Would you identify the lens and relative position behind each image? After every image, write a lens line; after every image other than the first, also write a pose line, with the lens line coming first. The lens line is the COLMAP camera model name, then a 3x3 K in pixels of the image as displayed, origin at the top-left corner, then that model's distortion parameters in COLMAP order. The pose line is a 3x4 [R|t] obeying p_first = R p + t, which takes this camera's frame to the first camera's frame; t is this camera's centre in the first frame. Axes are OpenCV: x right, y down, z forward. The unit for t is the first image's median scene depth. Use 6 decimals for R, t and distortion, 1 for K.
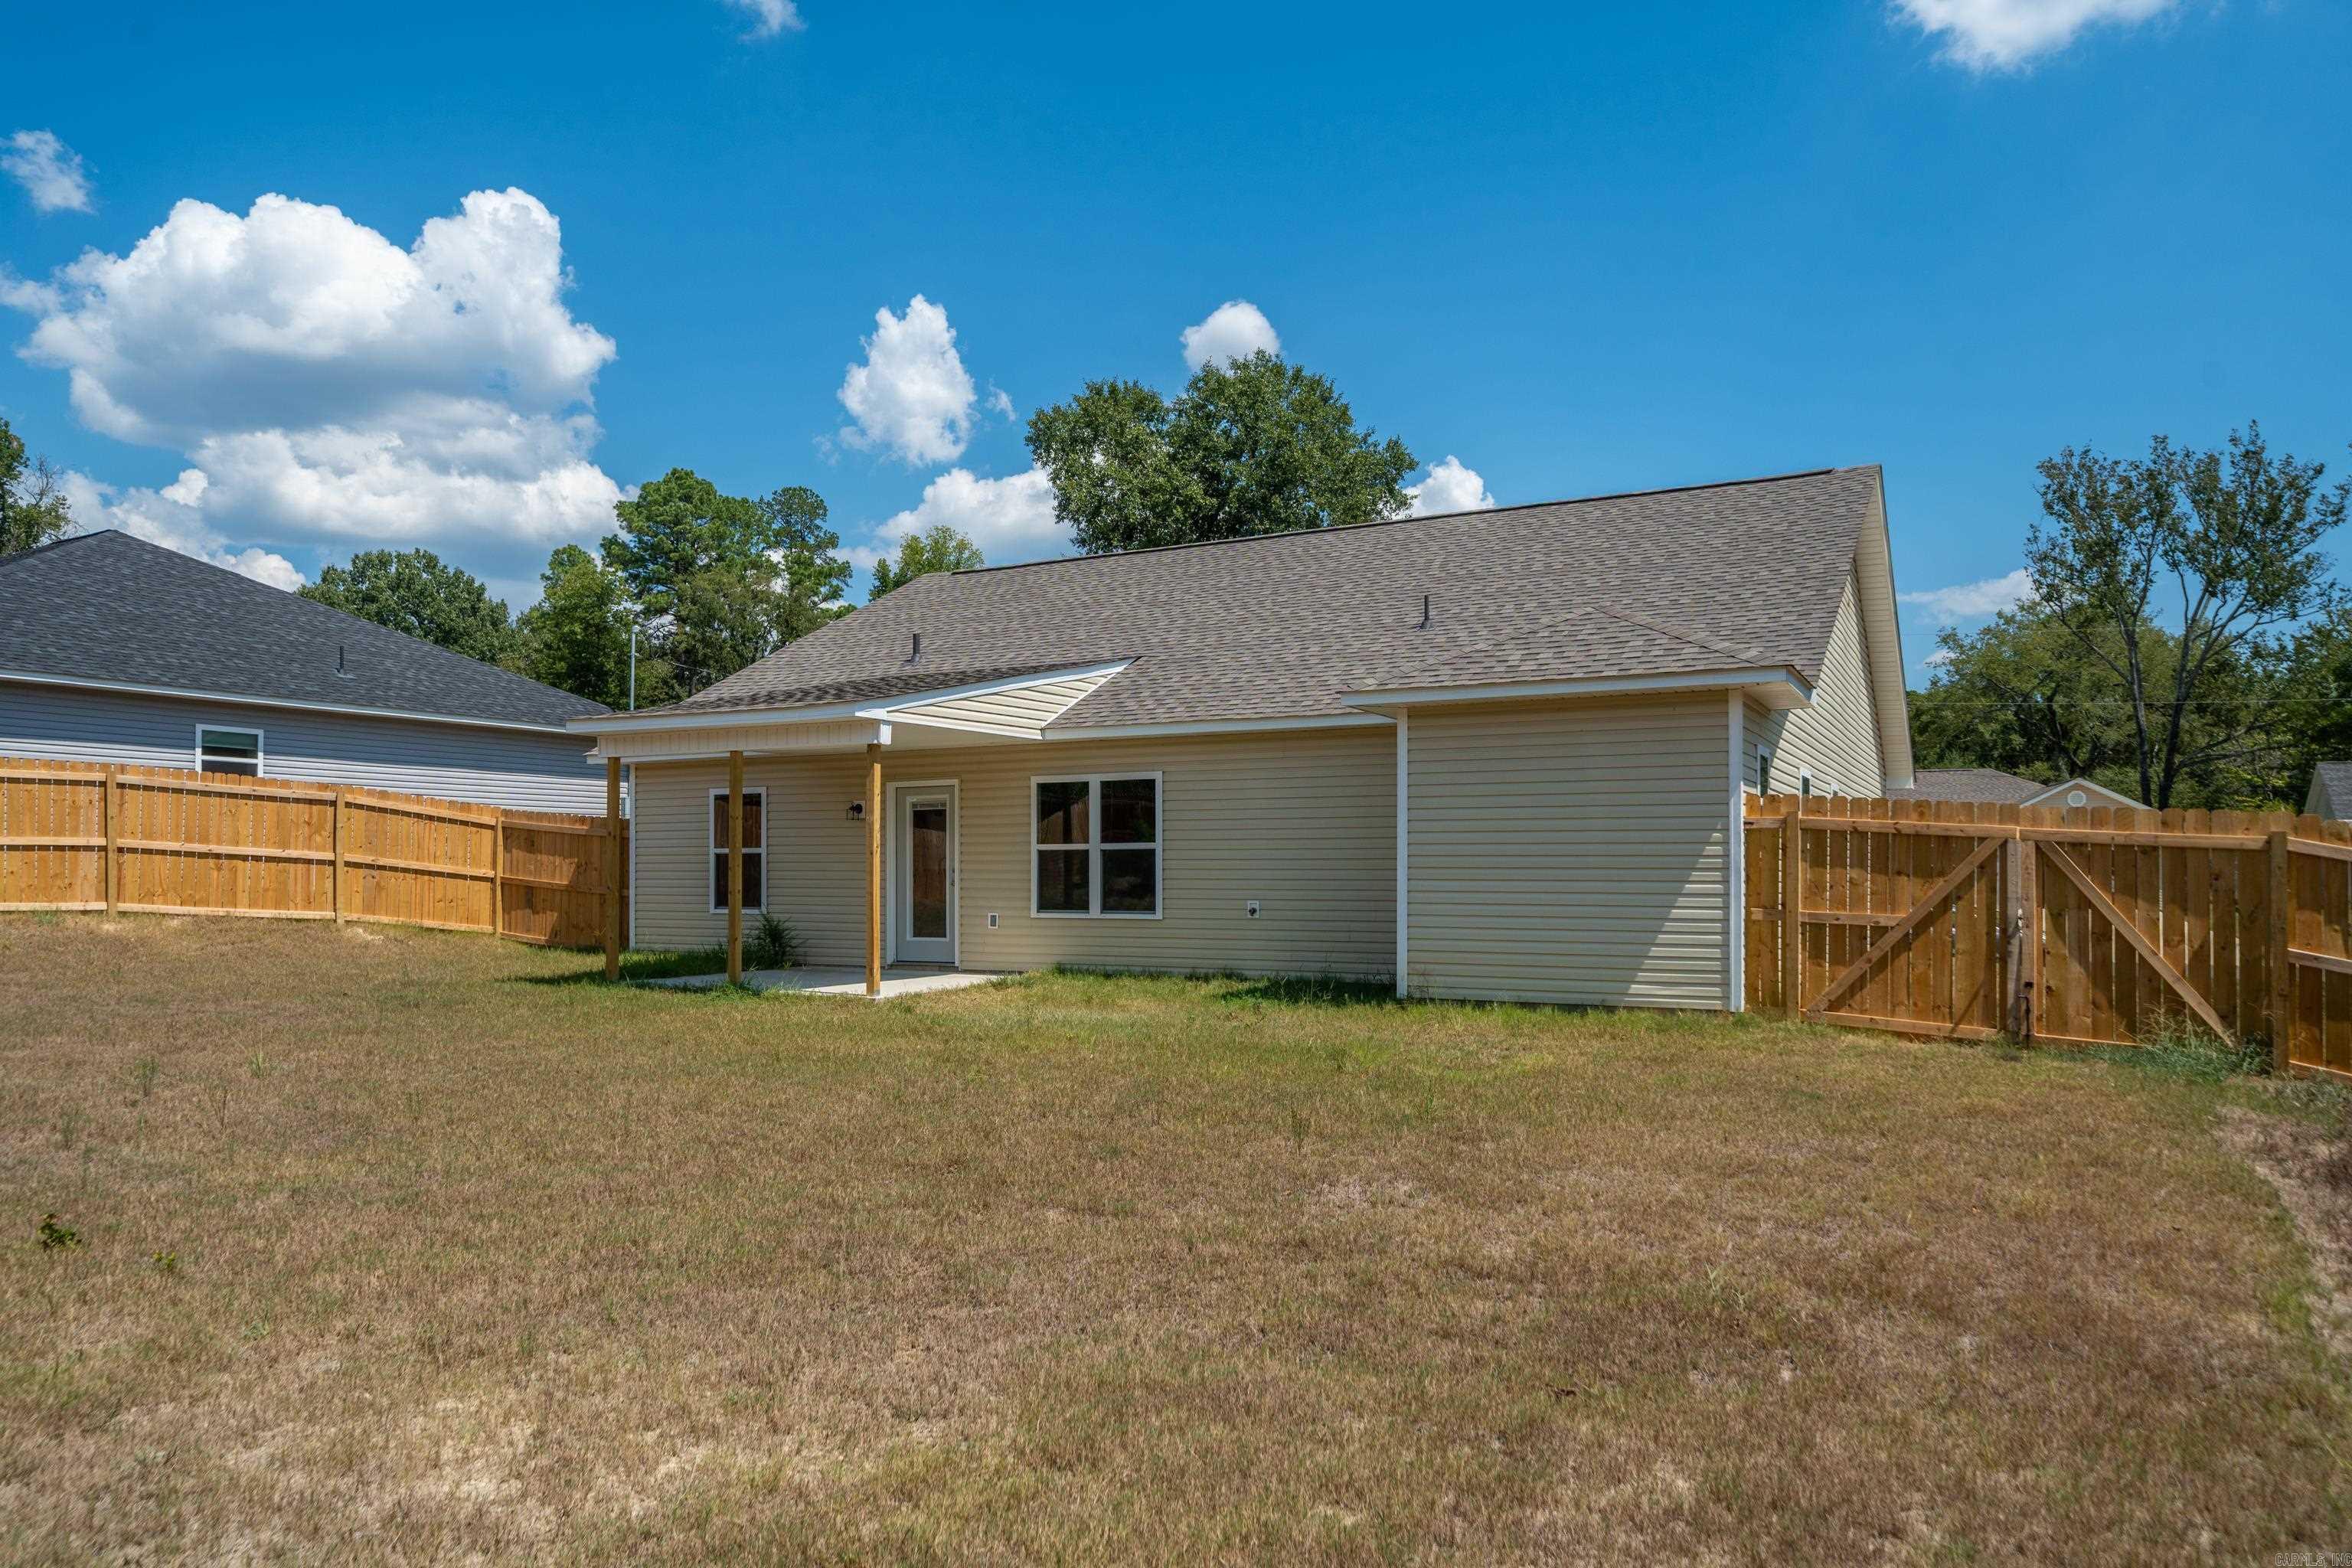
lens RADIAL K [[1562.8, 0, 1235.3], [0, 1562.8, 795.1], [0, 0, 1]] dist [0.002691, 0.000923]
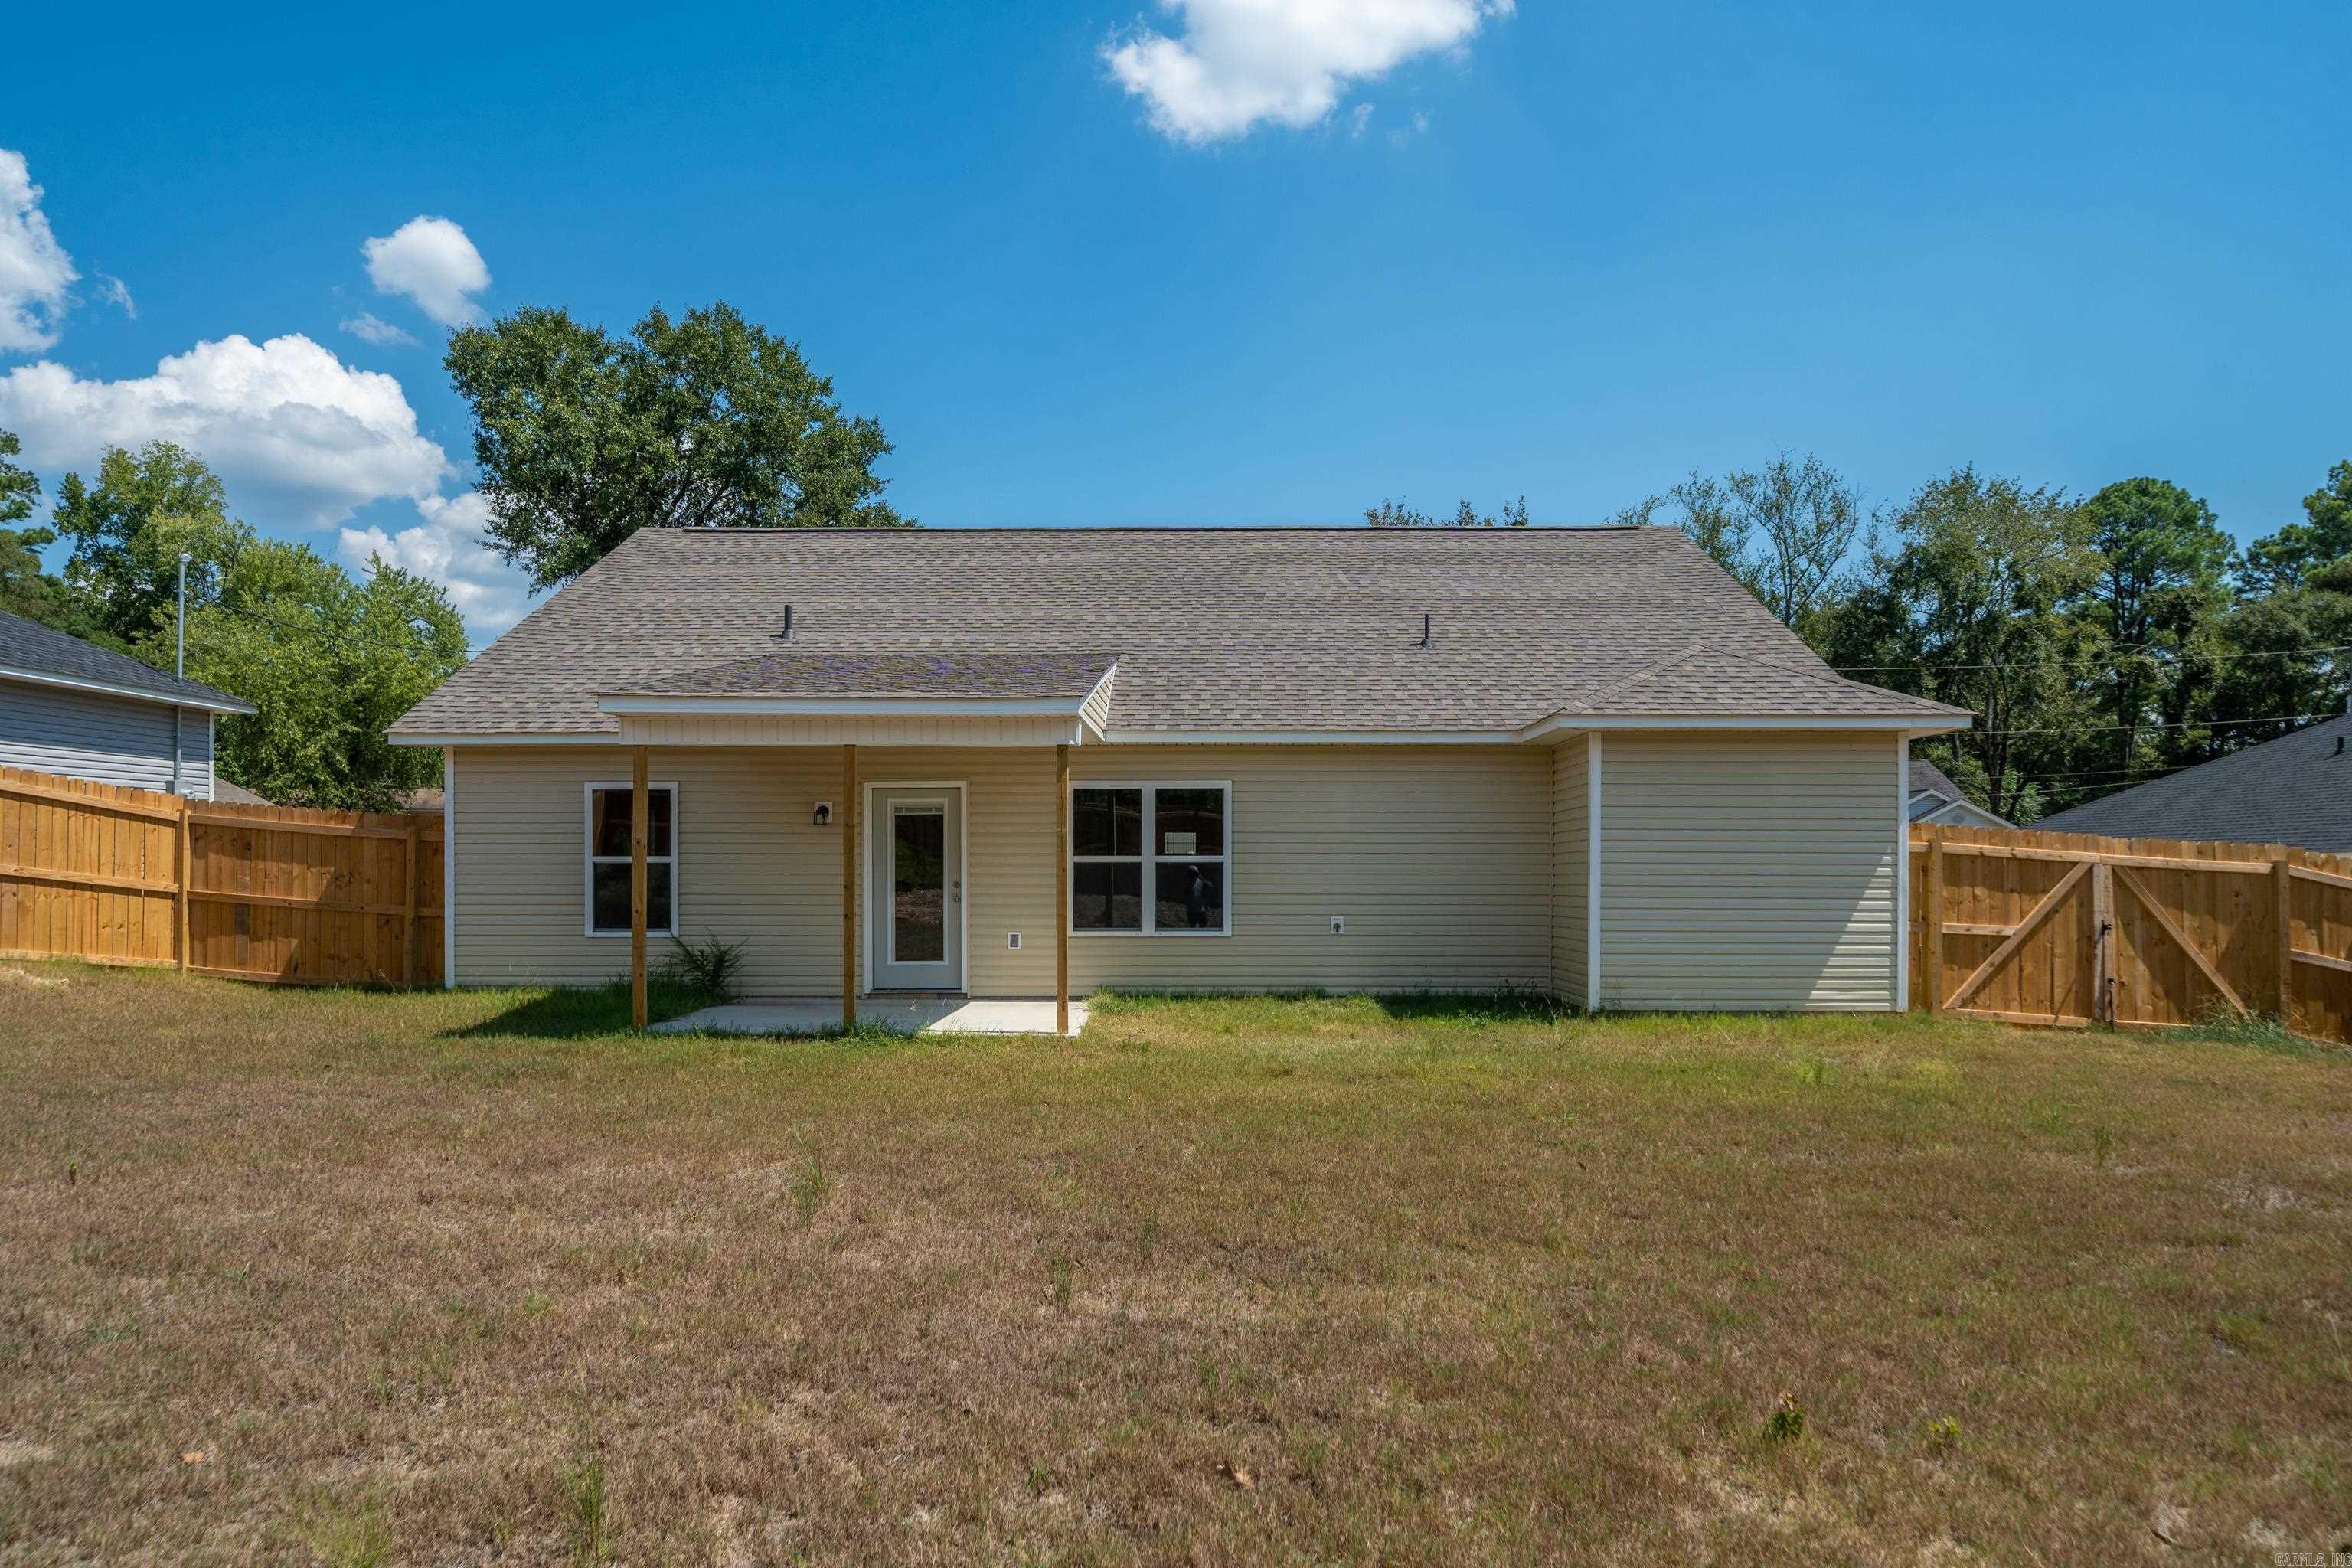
lens RADIAL K [[1562.8, 0, 1235.3], [0, 1562.8, 795.1], [0, 0, 1]] dist [0.002691, 0.000923]
pose [[0.885000, 0.022860, 0.465029, -0.485910], [-0.024931, 0.999688, -0.001696, -0.005071], [-0.464923, -0.010093, 0.885294, 0.156245]]
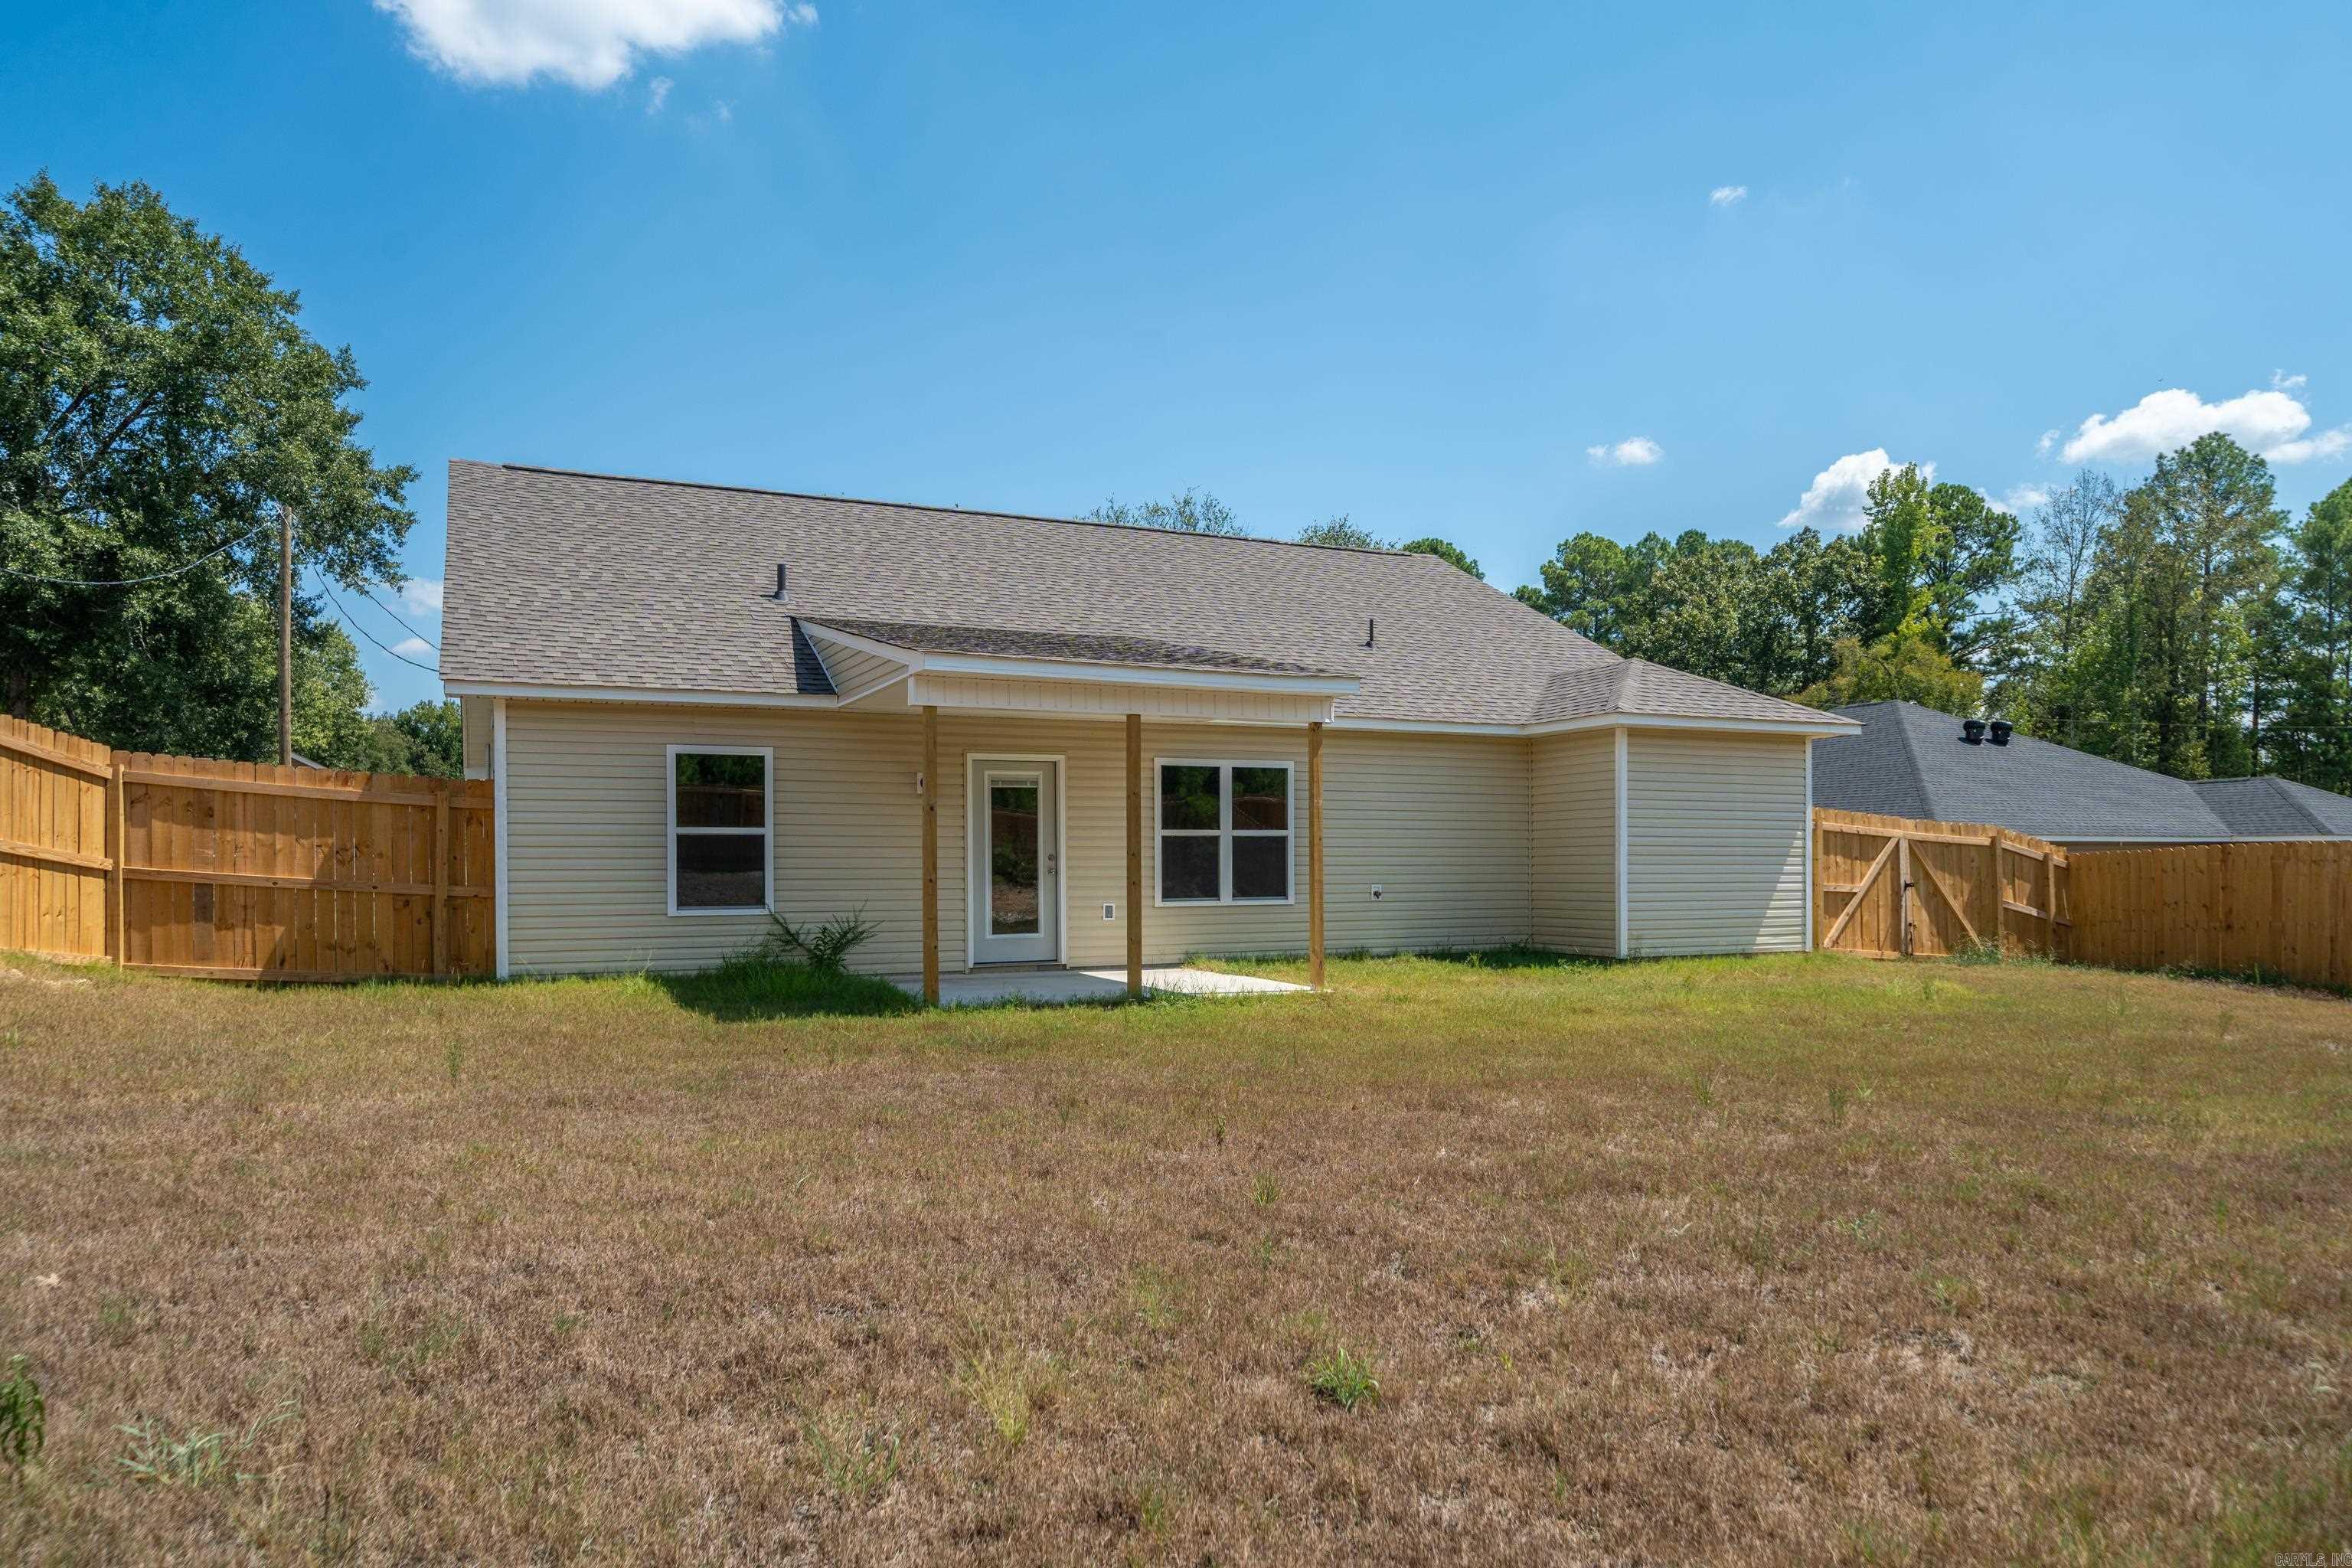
lens RADIAL K [[1489.3, 0, 1228.9], [0, 1489.3, 785.6], [0, 0, 1]] dist [0.004658, -0.000453]
pose [[0.595864, 0.038326, 0.802171, -0.862727], [-0.038472, 0.999076, -0.019156, 0.021266], [-0.802164, -0.019447, 0.596787, 0.443537]]
